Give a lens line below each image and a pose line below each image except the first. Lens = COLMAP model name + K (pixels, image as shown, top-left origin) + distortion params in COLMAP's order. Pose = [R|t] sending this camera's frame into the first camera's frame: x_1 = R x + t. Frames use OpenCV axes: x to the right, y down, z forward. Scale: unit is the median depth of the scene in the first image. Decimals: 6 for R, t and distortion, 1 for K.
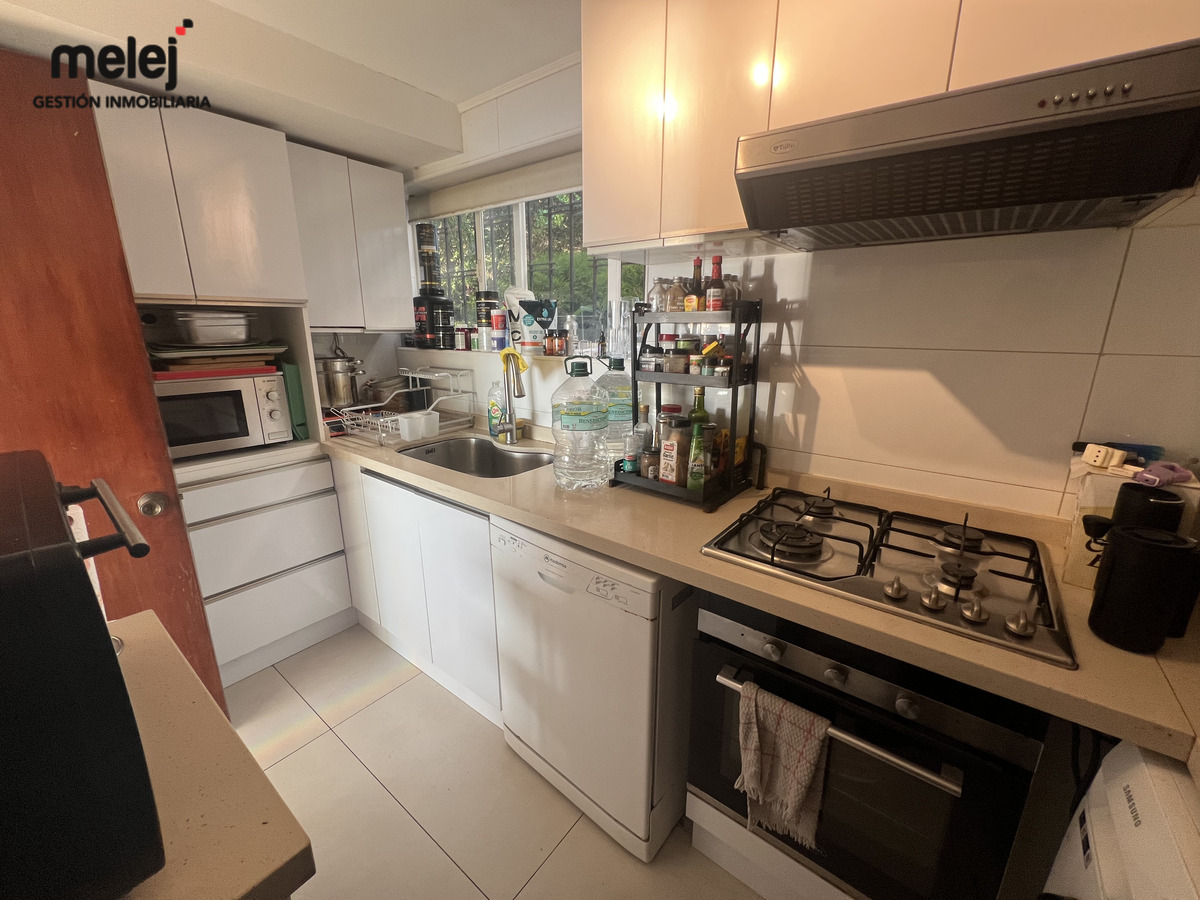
lens RADIAL K [[477.7, 0, 600.5], [0, 477.7, 449.4], [0, 0, 1]] dist [-0.003046, 0.000766]
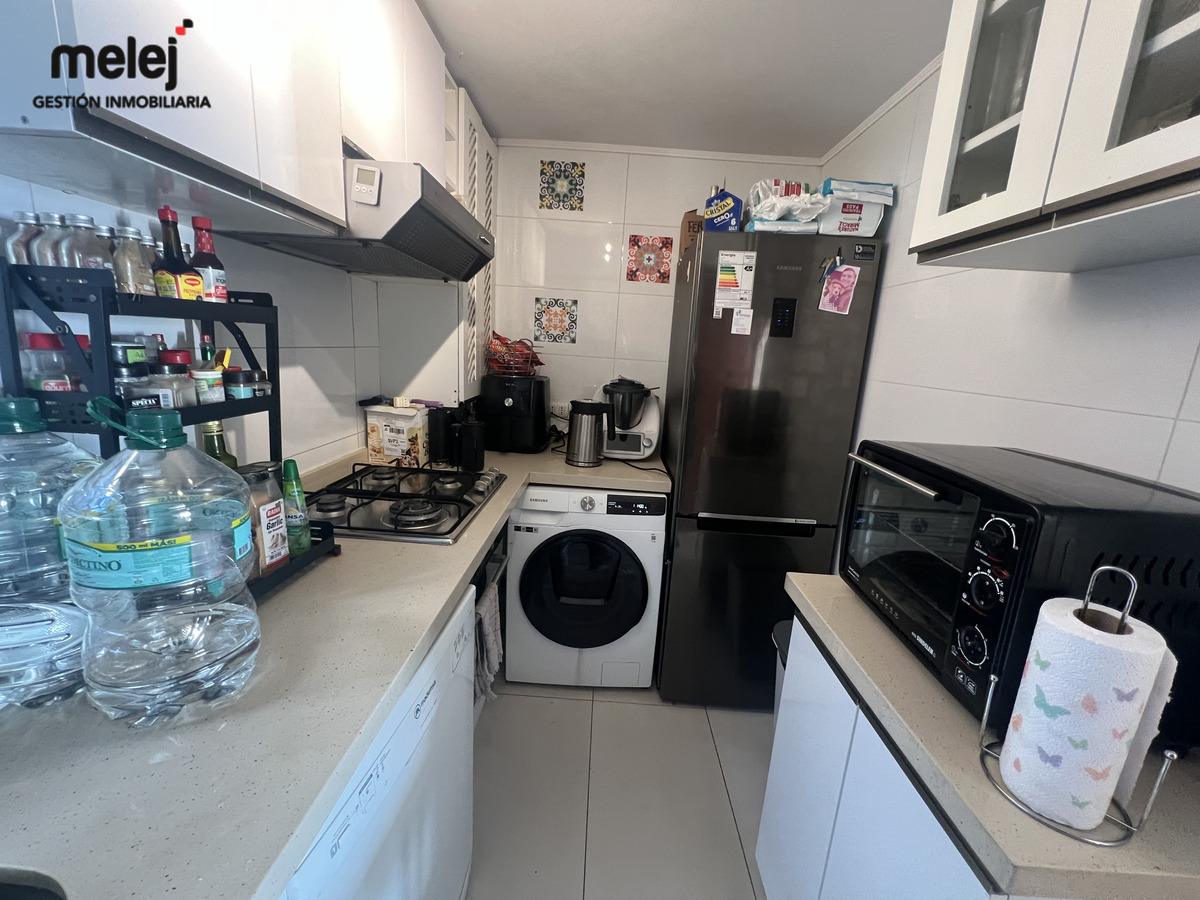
lens RADIAL K [[477.7, 0, 600.2], [0, 477.7, 445.1], [0, 0, 1]] dist [-0.003046, 0.000766]
pose [[-0.601021, -0.199624, 0.773902, -0.617427], [0.142870, 0.925874, 0.349778, -0.254052], [-0.786360, 0.320791, -0.527950, 0.961581]]
